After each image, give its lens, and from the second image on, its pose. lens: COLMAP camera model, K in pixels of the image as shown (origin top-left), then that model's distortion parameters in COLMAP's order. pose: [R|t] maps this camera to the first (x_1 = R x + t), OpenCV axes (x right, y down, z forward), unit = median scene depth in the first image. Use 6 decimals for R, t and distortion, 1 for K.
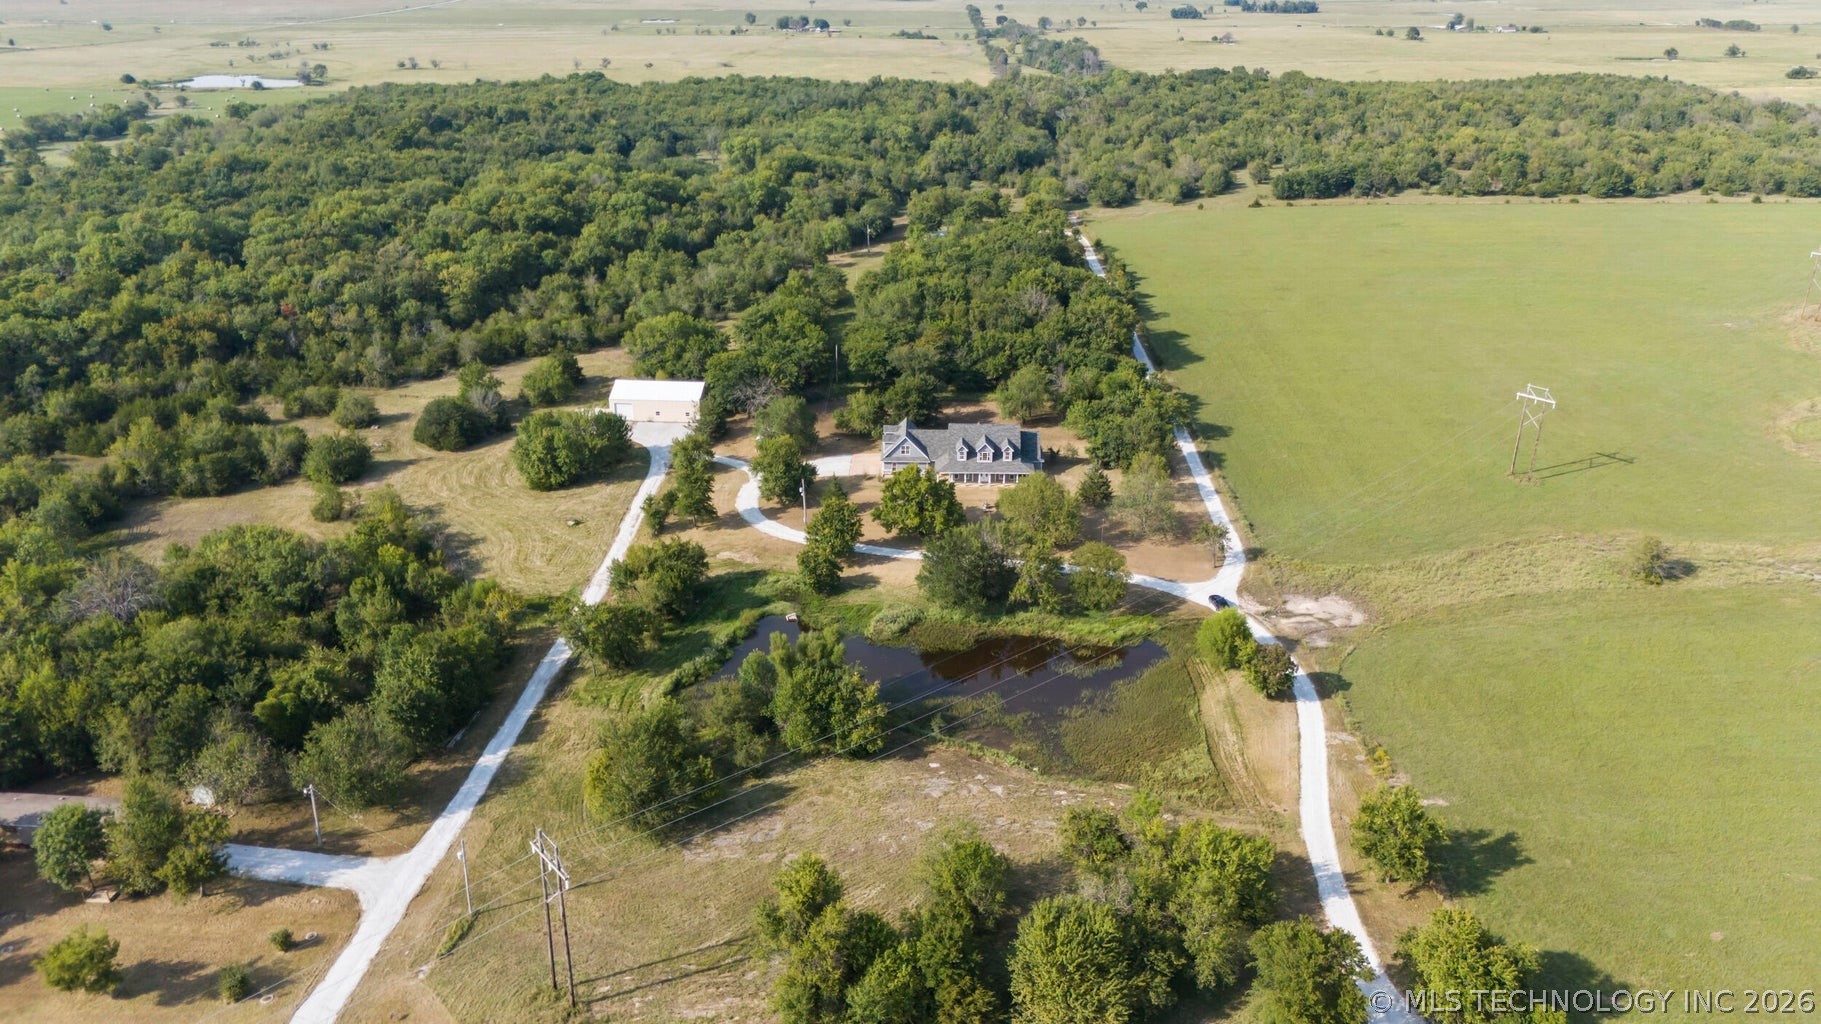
lens RADIAL K [[1328.1, 0, 900.5], [0, 1328.1, 519.1], [0, 0, 1]] dist [0.045246, -0.020892]
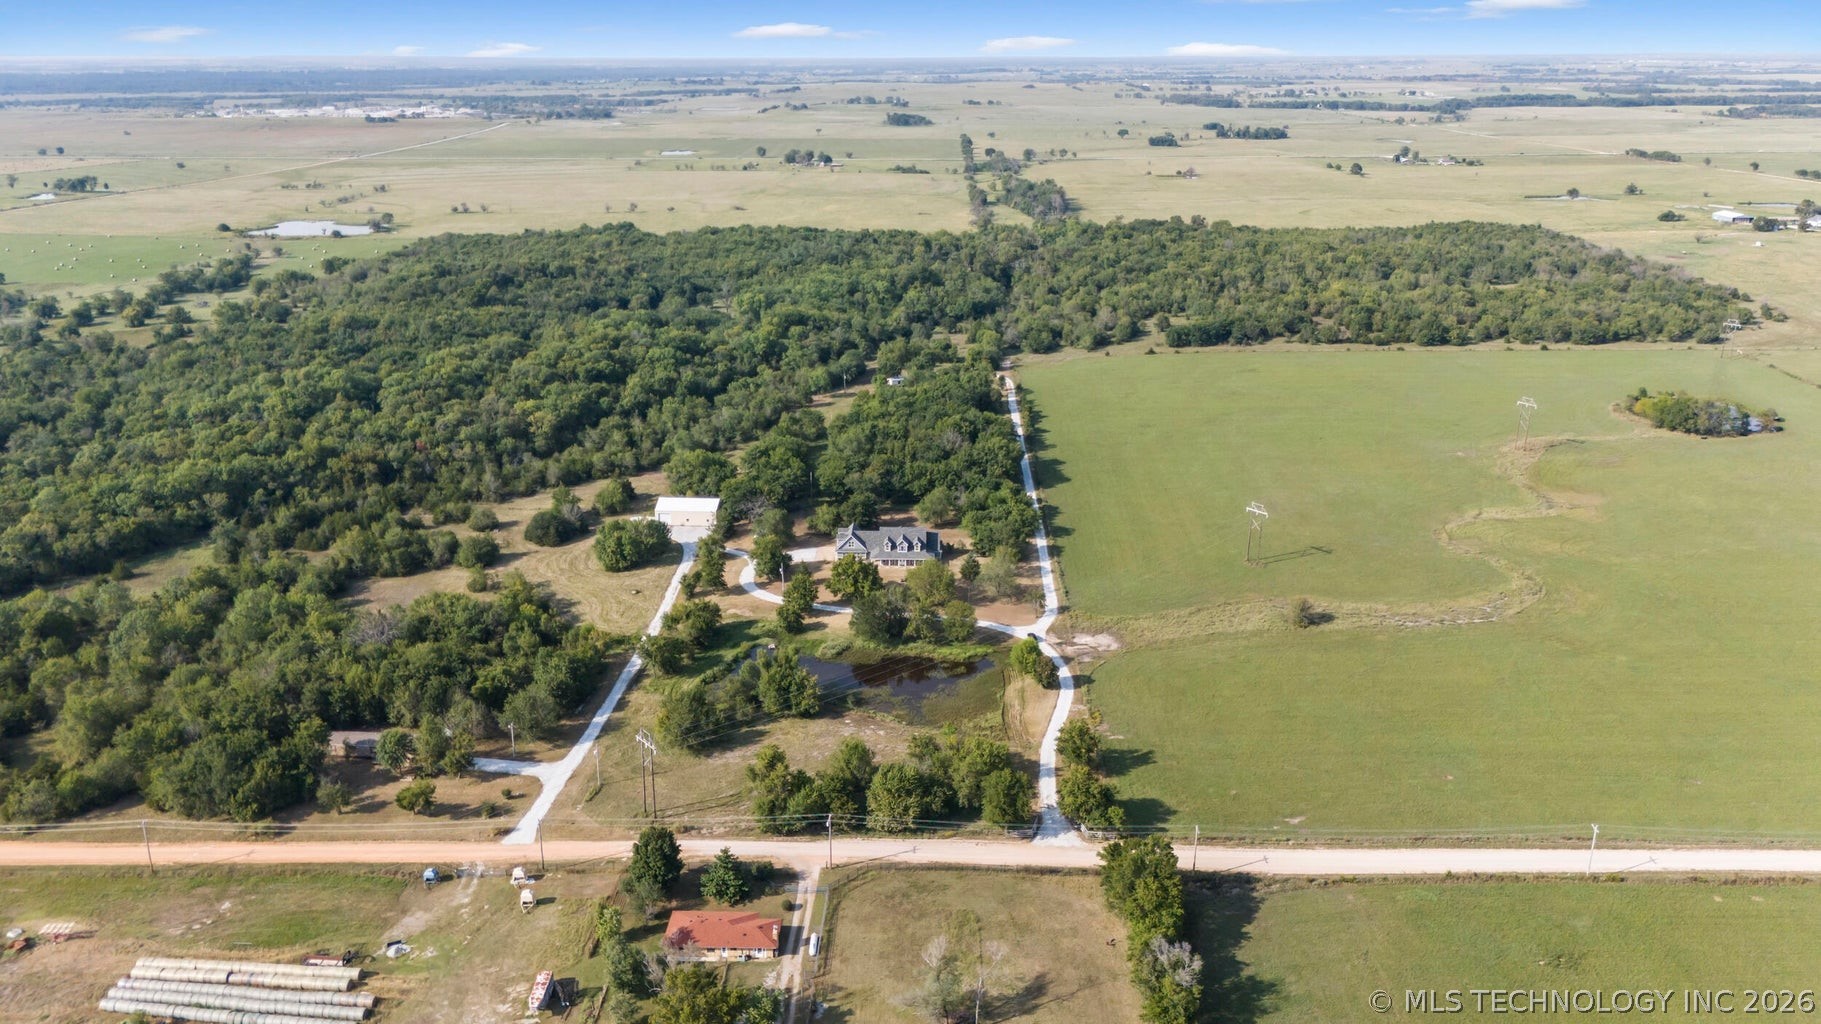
lens RADIAL K [[1328.1, 0, 913.7], [0, 1328.1, 508.1], [0, 0, 1]] dist [0.045246, -0.020892]
pose [[0.999994, -0.002271, 0.002483, 0.062963], [0.002457, 0.996961, -0.077866, 0.021883], [-0.002299, 0.077871, 0.996961, -0.459473]]
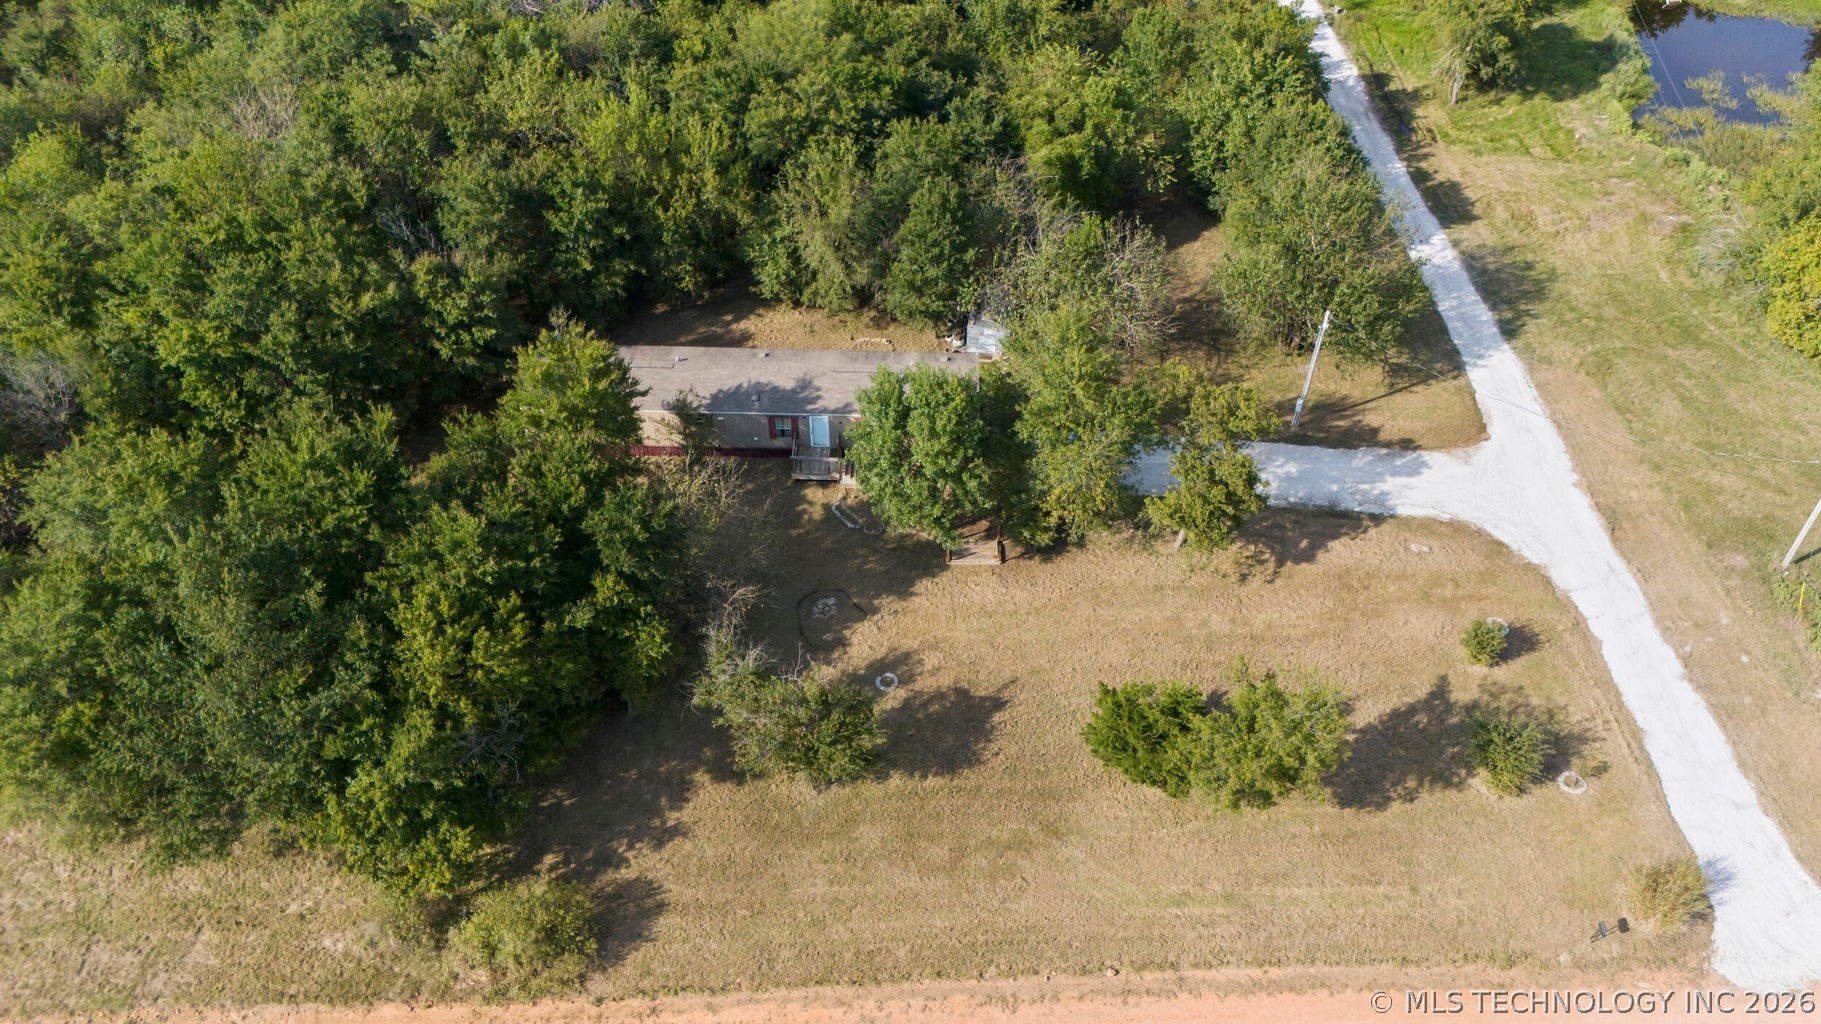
lens RADIAL K [[1328.1, 0, 916.0], [0, 1328.1, 508.8], [0, 0, 1]] dist [0.045246, -0.020892]
pose [[0.998291, -0.042301, 0.040324, -0.307704], [0.025465, 0.935901, 0.351342, 0.047345], [-0.052601, -0.349715, 0.935378, 0.273347]]
